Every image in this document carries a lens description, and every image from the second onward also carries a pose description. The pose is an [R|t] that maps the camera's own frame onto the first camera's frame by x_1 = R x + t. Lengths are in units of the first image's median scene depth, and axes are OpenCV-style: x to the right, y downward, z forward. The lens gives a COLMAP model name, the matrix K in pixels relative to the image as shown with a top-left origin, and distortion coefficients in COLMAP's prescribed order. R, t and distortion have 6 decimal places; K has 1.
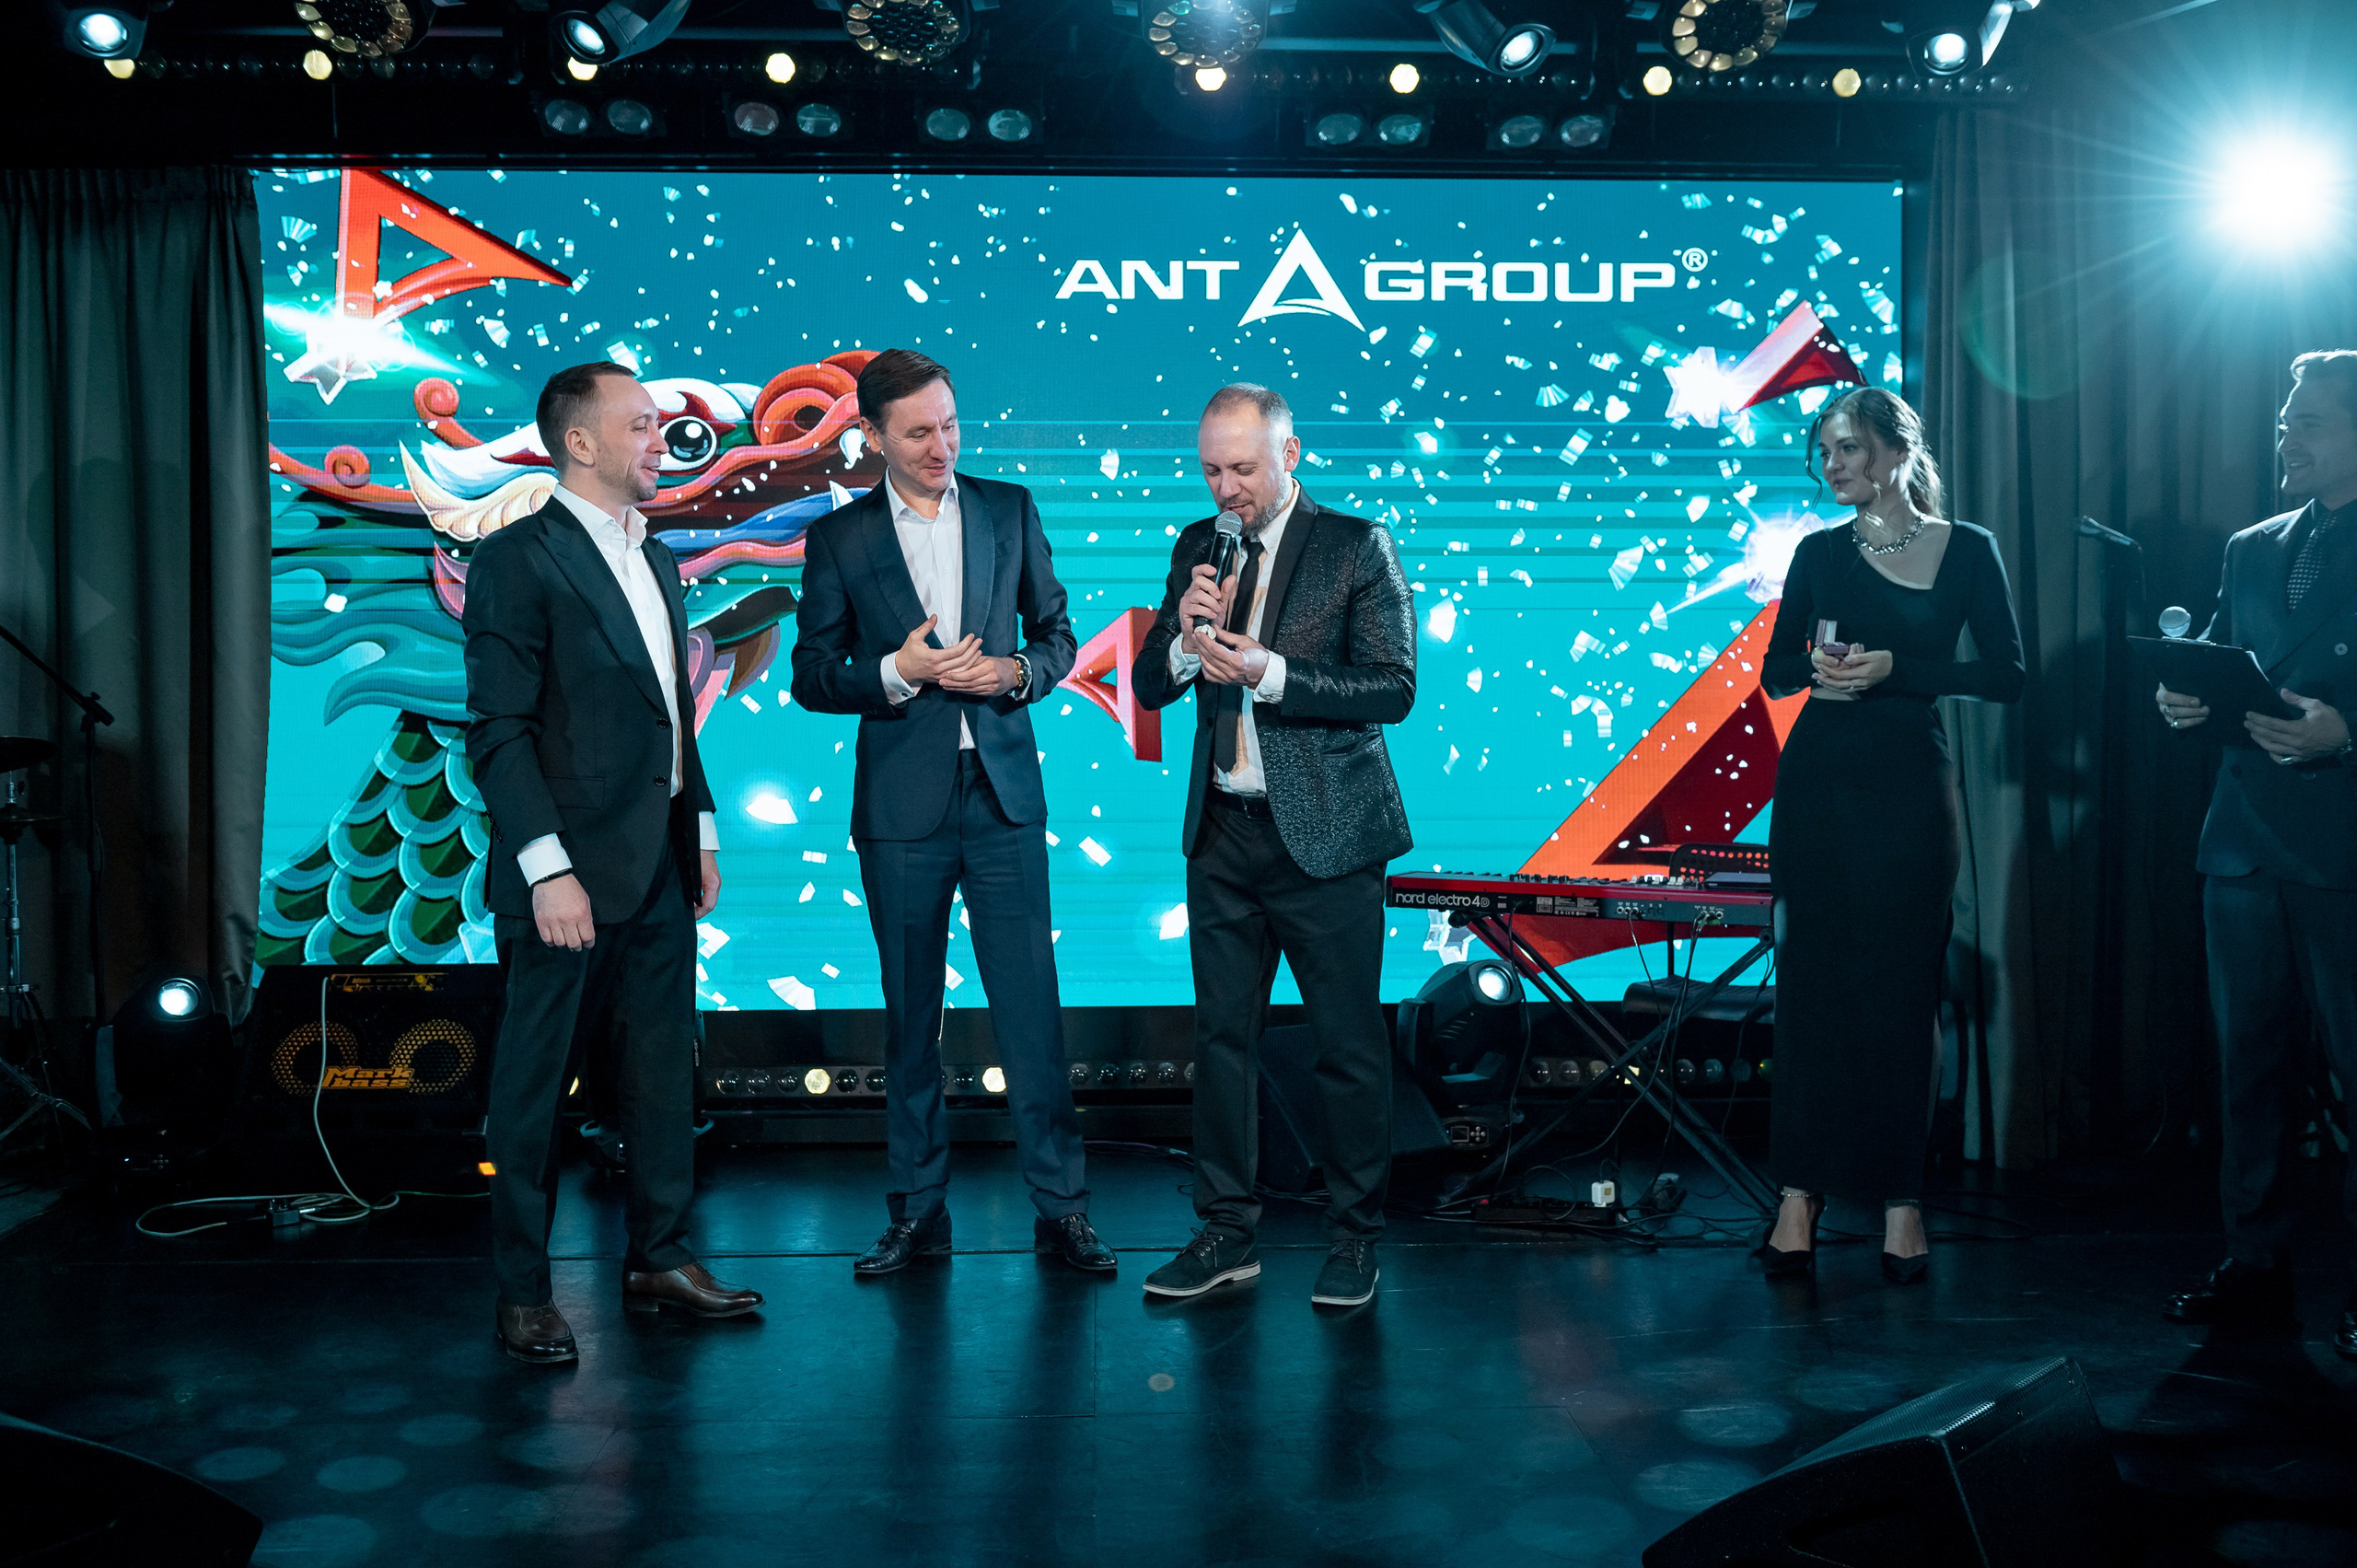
lens RADIAL K [[2209.5, 0, 1203.4], [0, 2209.5, 781.8], [0, 0, 1]] dist [-0.018149, 0.000000]
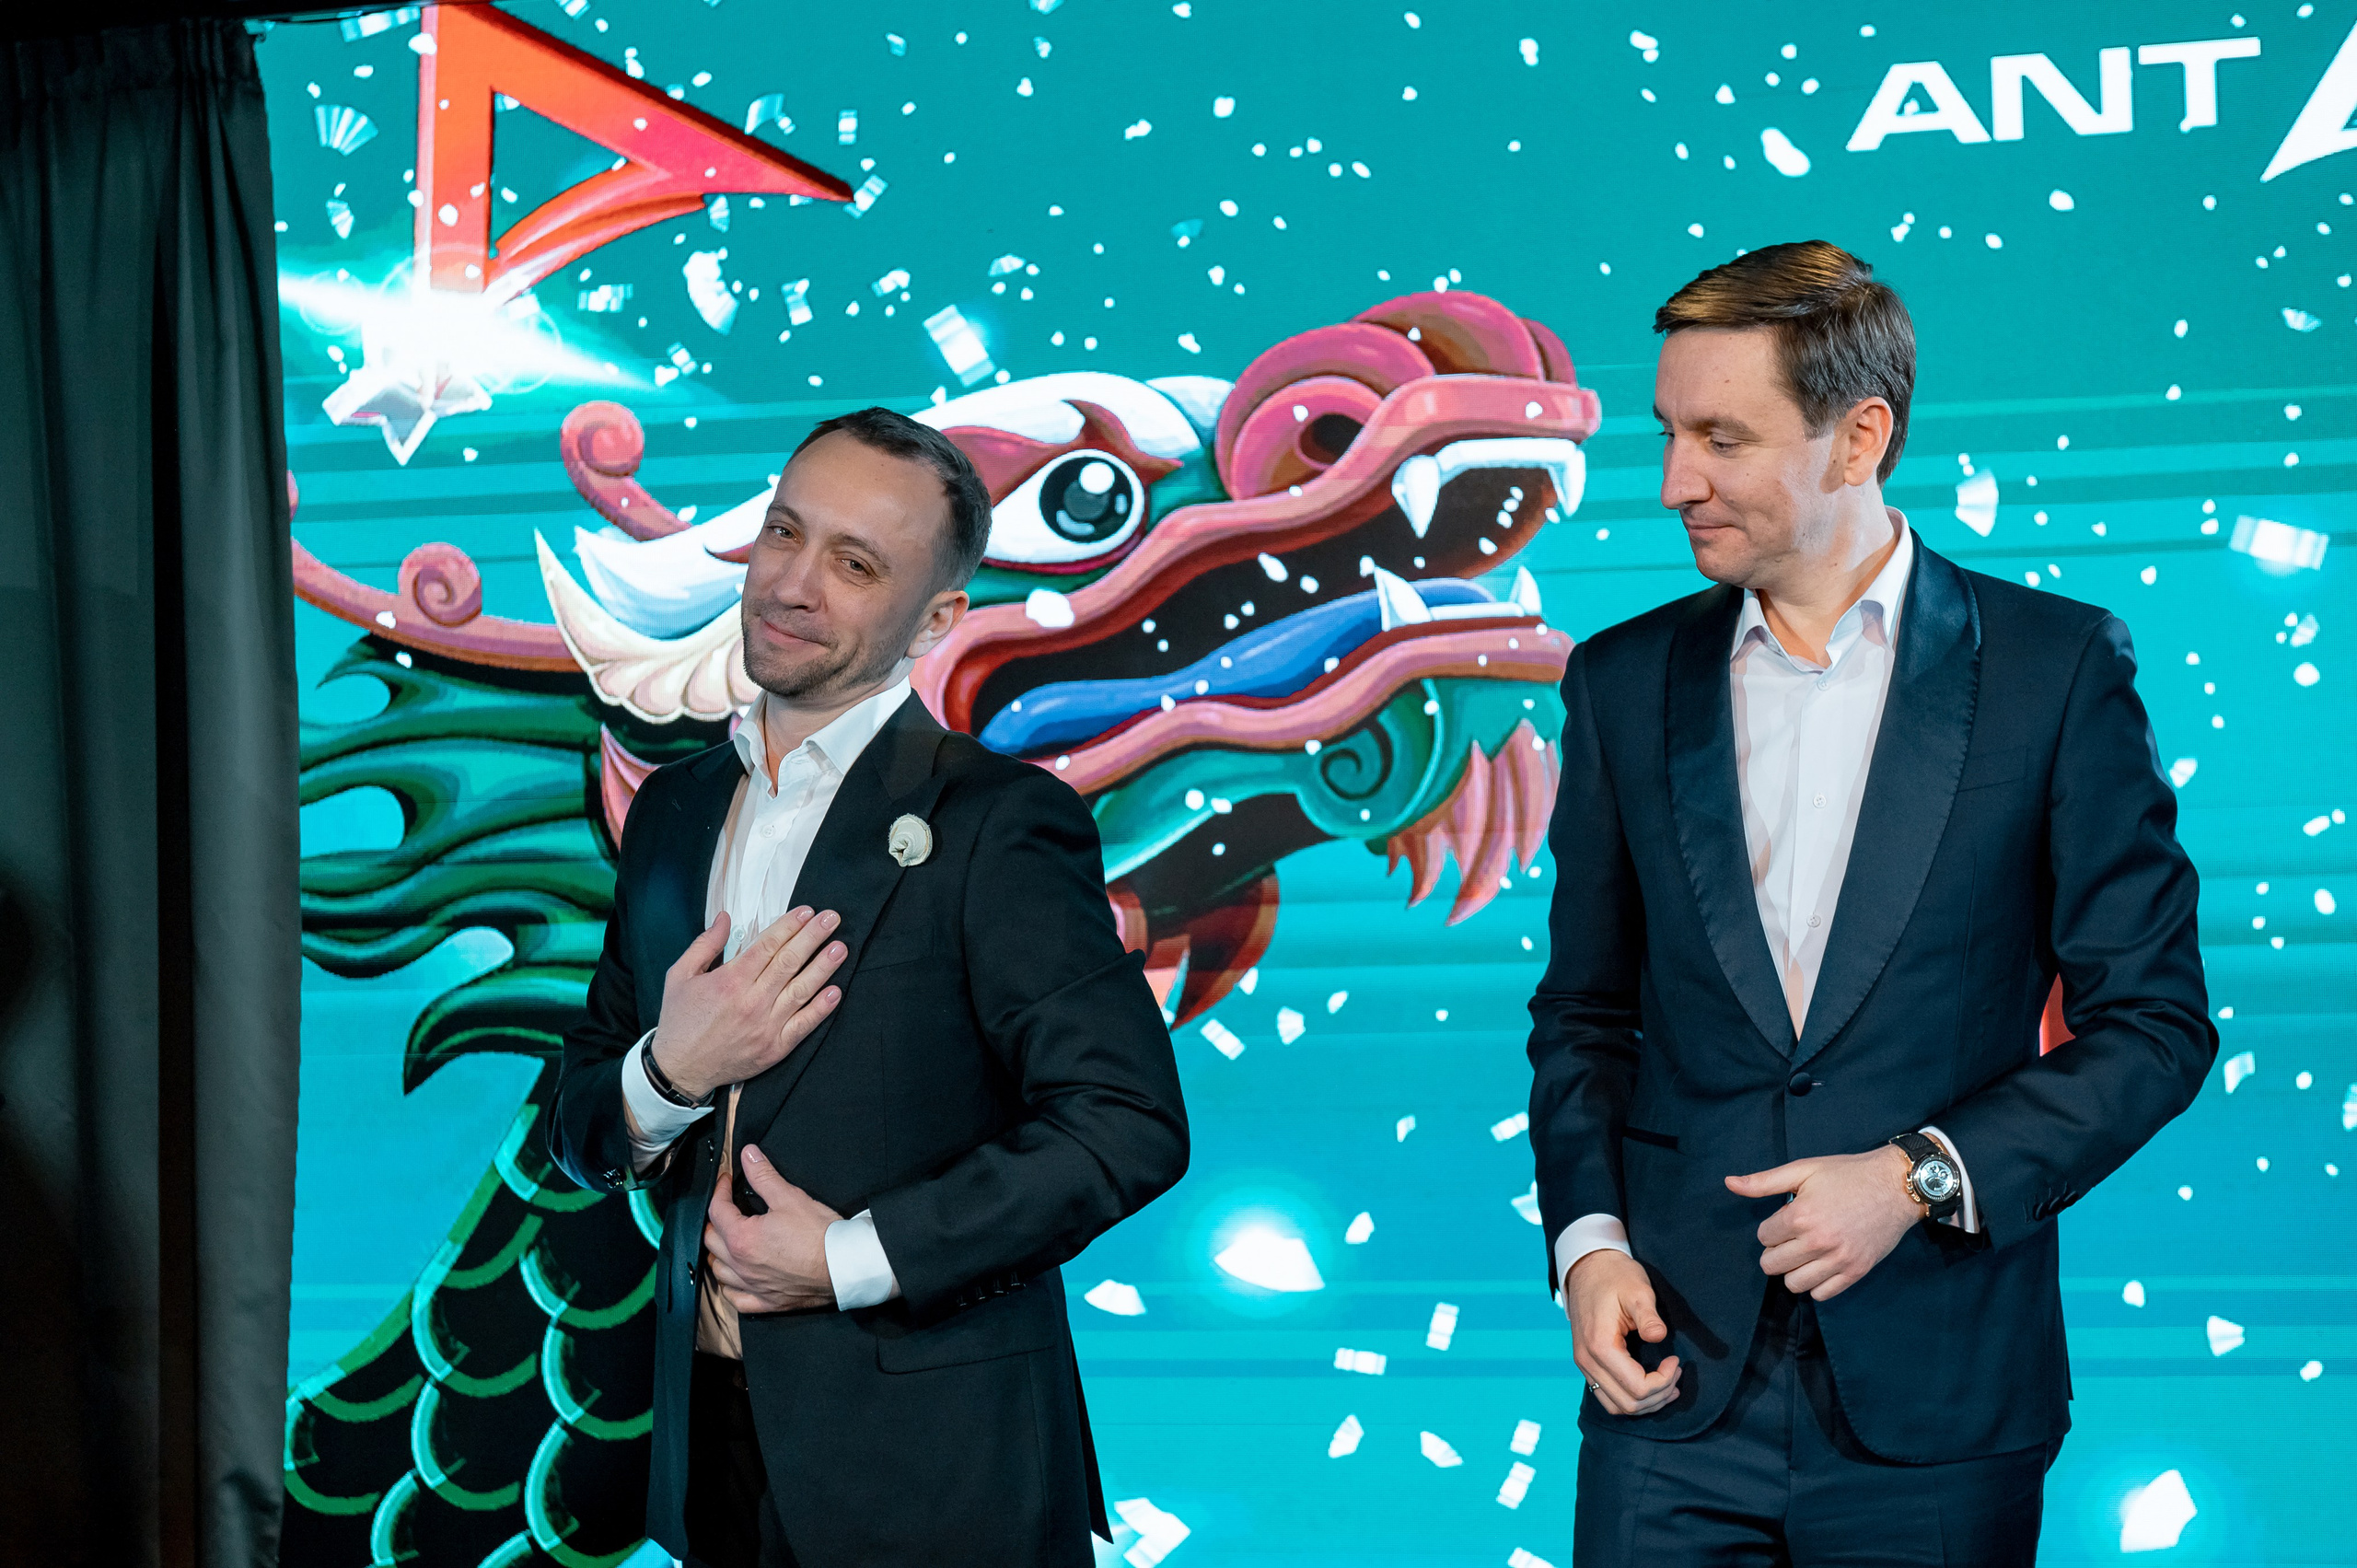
lens RADIAL K [[3743.3, 0, 1118.8], [0, 3743.3, 813.6], [0, 0, 1]] dist [0.006911, 0.000000]
pose [[0.962518, -0.029891, -0.269567, -0.006483], [0.016543, 0.998528, -0.051654, -0.042819], [0.270714, 0.045259, 0.961595, 0.212585]]
